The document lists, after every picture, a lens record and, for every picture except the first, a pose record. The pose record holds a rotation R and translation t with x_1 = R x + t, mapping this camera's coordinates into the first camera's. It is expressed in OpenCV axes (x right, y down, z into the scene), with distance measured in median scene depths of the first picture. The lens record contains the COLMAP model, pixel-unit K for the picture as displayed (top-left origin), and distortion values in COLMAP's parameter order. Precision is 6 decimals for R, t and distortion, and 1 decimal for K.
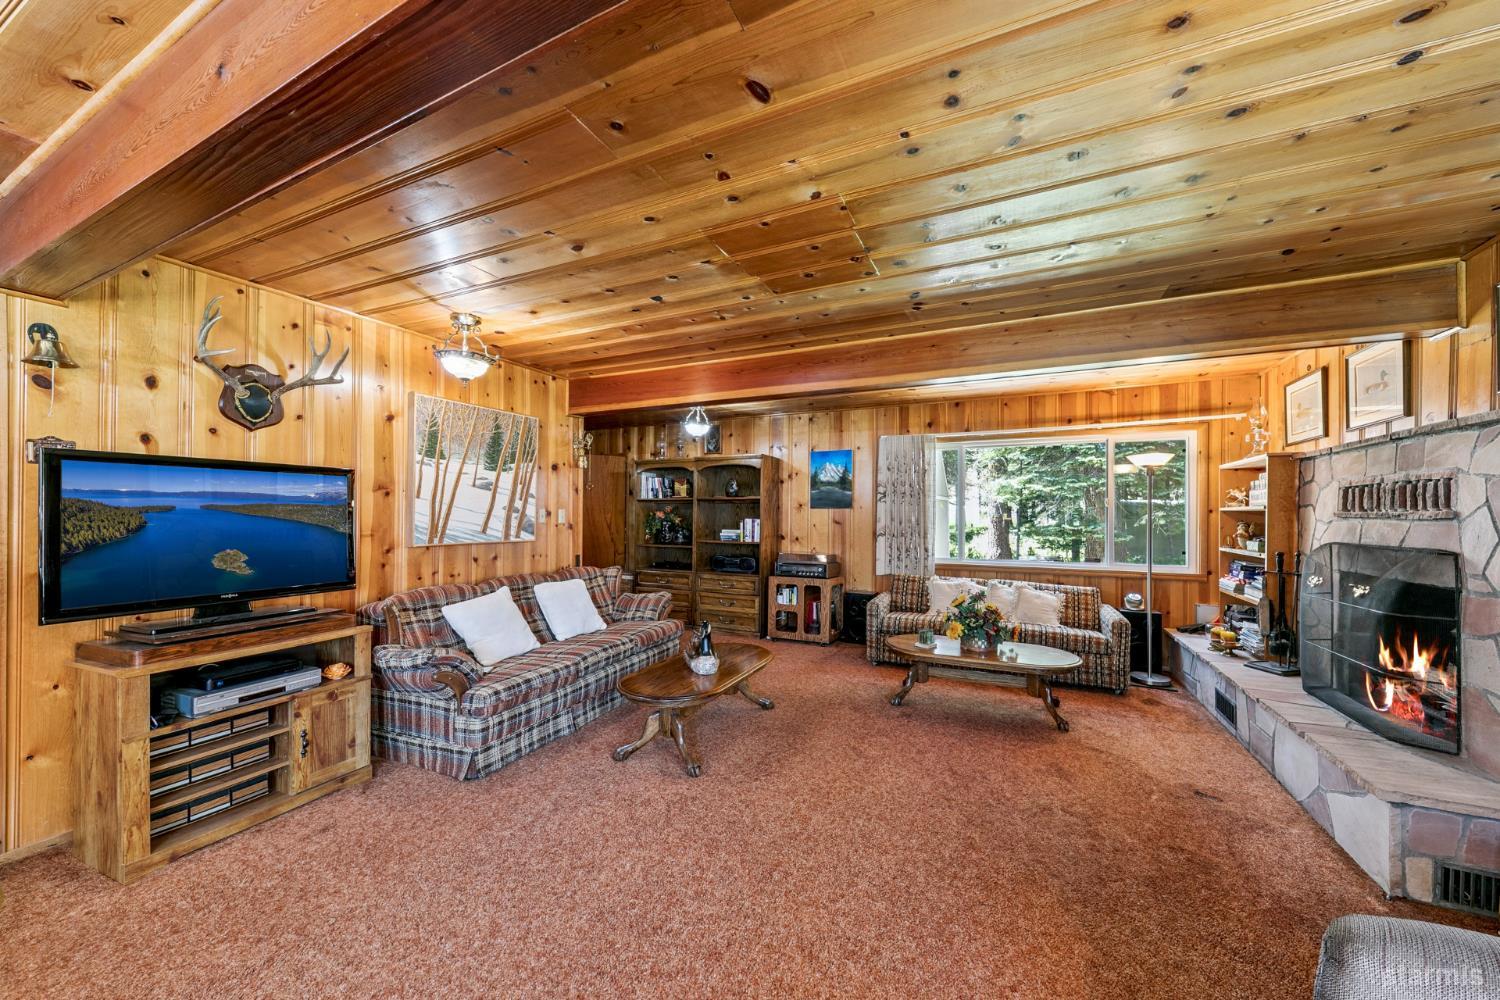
lens RADIAL K [[535.1, 0, 752.3], [0, 535.1, 510.1], [0, 0, 1]] dist [-0.001224, 0.000335]
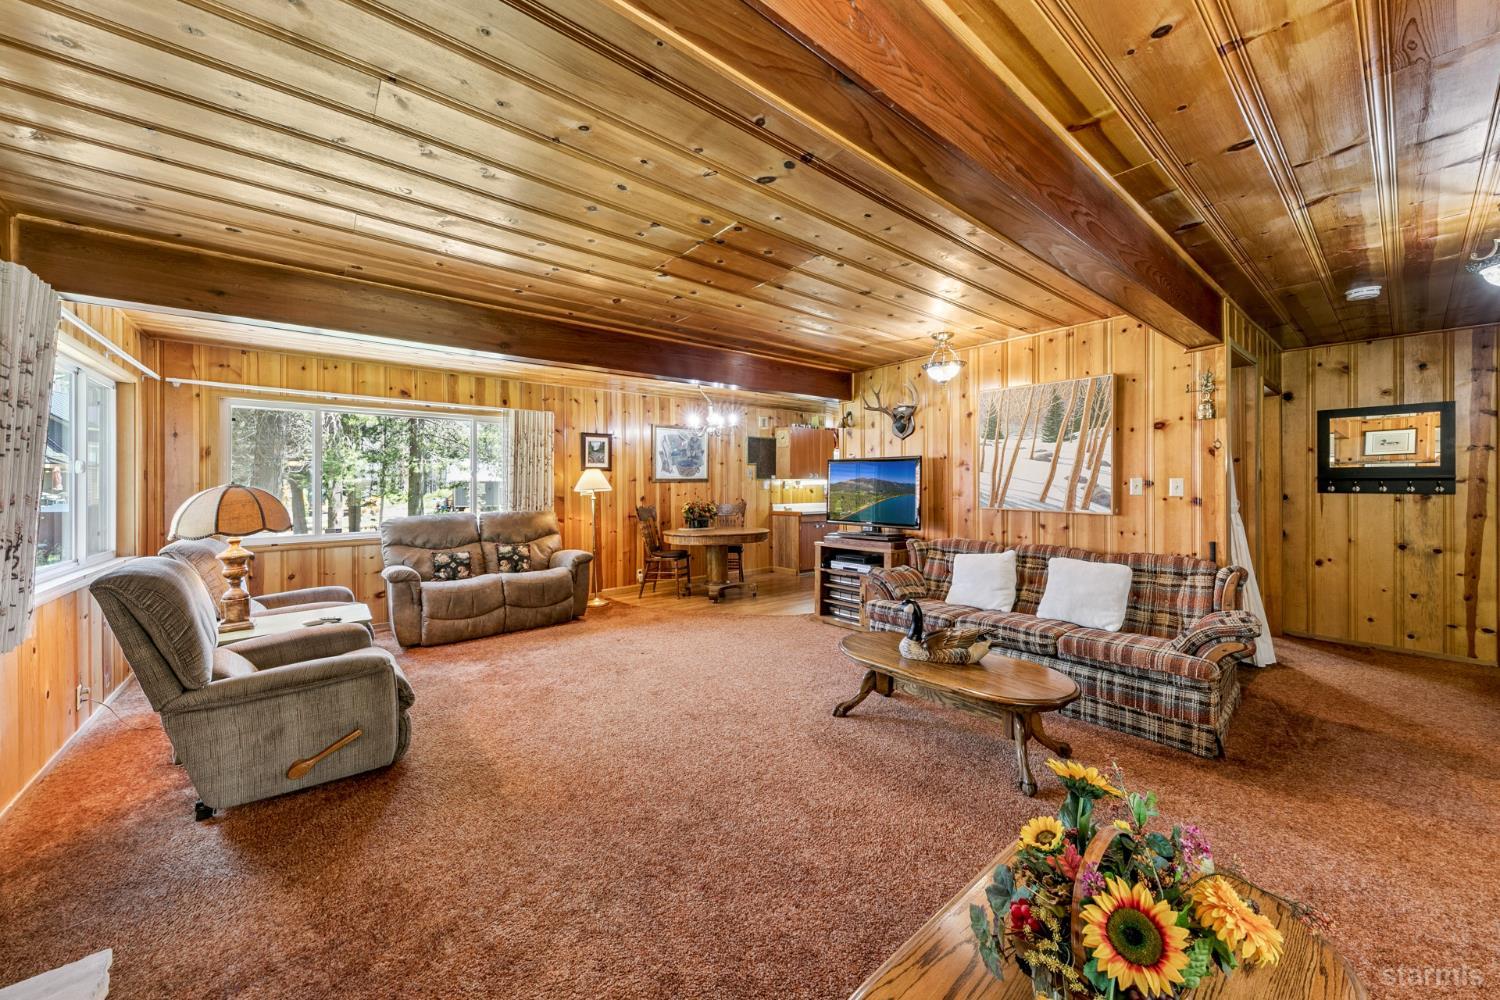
lens RADIAL K [[535.1, 0, 773.0], [0, 535.1, 480.0], [0, 0, 1]] dist [-0.001224, 0.000335]
pose [[-0.389350, -0.006045, -0.921070, 0.711786], [0.005391, 0.999946, -0.008842, 0.006001], [0.921074, -0.008409, -0.389297, 0.948729]]
